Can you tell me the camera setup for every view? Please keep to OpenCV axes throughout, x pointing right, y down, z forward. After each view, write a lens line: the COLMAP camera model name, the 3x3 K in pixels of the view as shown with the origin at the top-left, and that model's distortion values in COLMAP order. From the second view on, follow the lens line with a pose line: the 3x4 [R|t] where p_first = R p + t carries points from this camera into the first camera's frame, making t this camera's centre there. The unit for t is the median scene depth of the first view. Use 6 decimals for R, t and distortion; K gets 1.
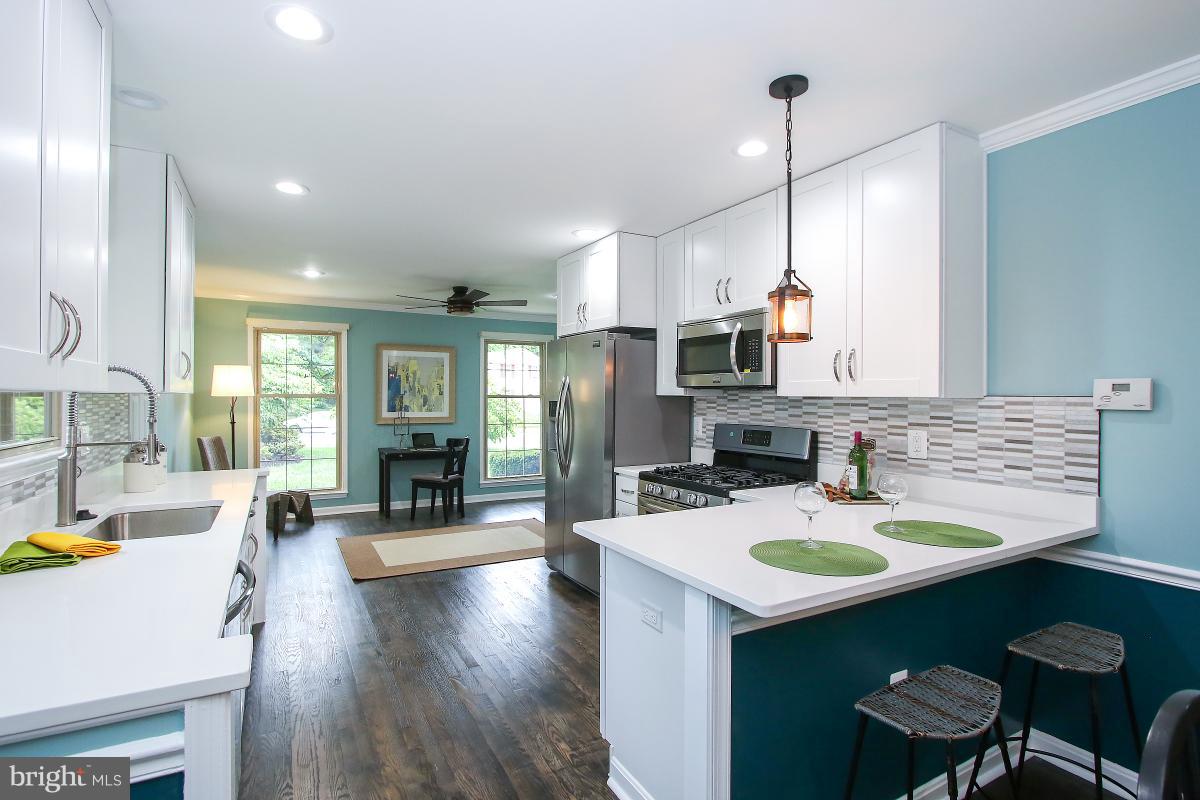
lens RADIAL K [[585.6, 0, 596.7], [0, 585.6, 392.8], [0, 0, 1]] dist [-0.020025, 0.003827]
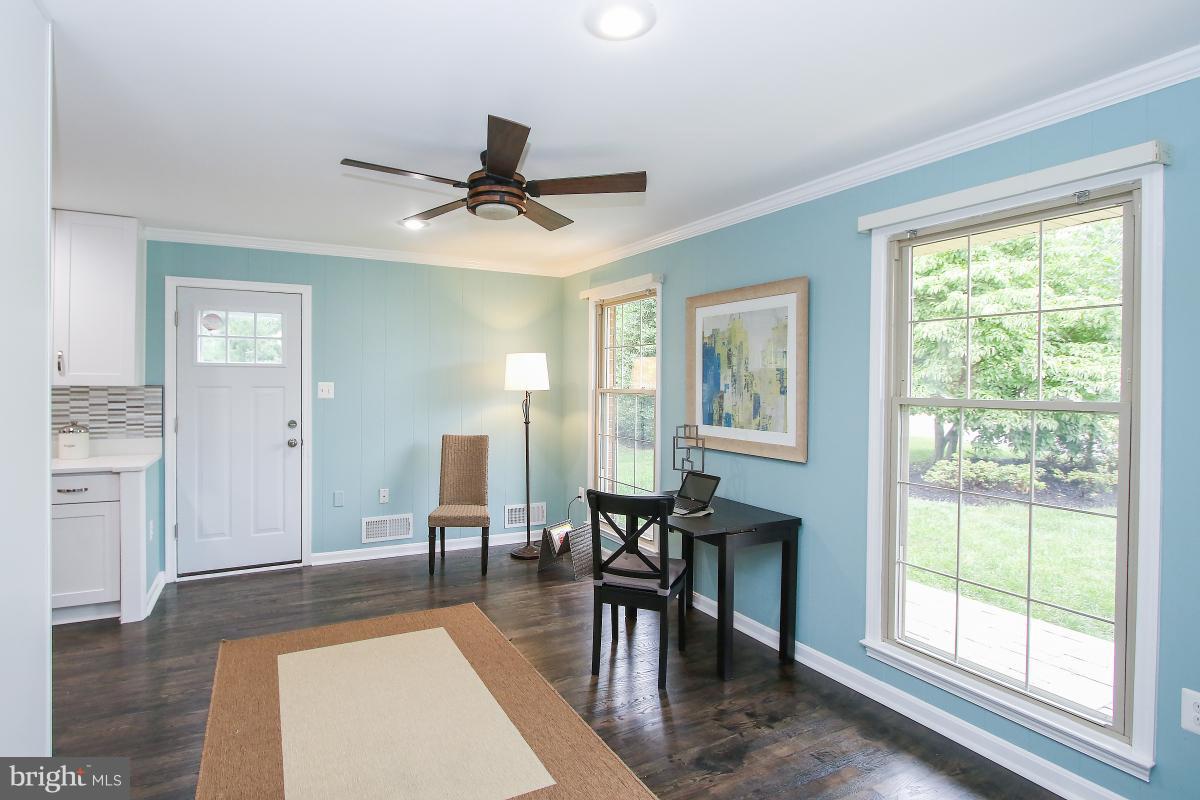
lens RADIAL K [[626.0, 0, 591.4], [0, 626.0, 388.9], [0, 0, 1]] dist [-0.011094, 0.000816]
pose [[-0.057626, 0.009255, -0.998295, 0.257384], [-0.004423, 0.999945, 0.009526, -0.004980], [0.998328, 0.004965, -0.057582, 1.143119]]
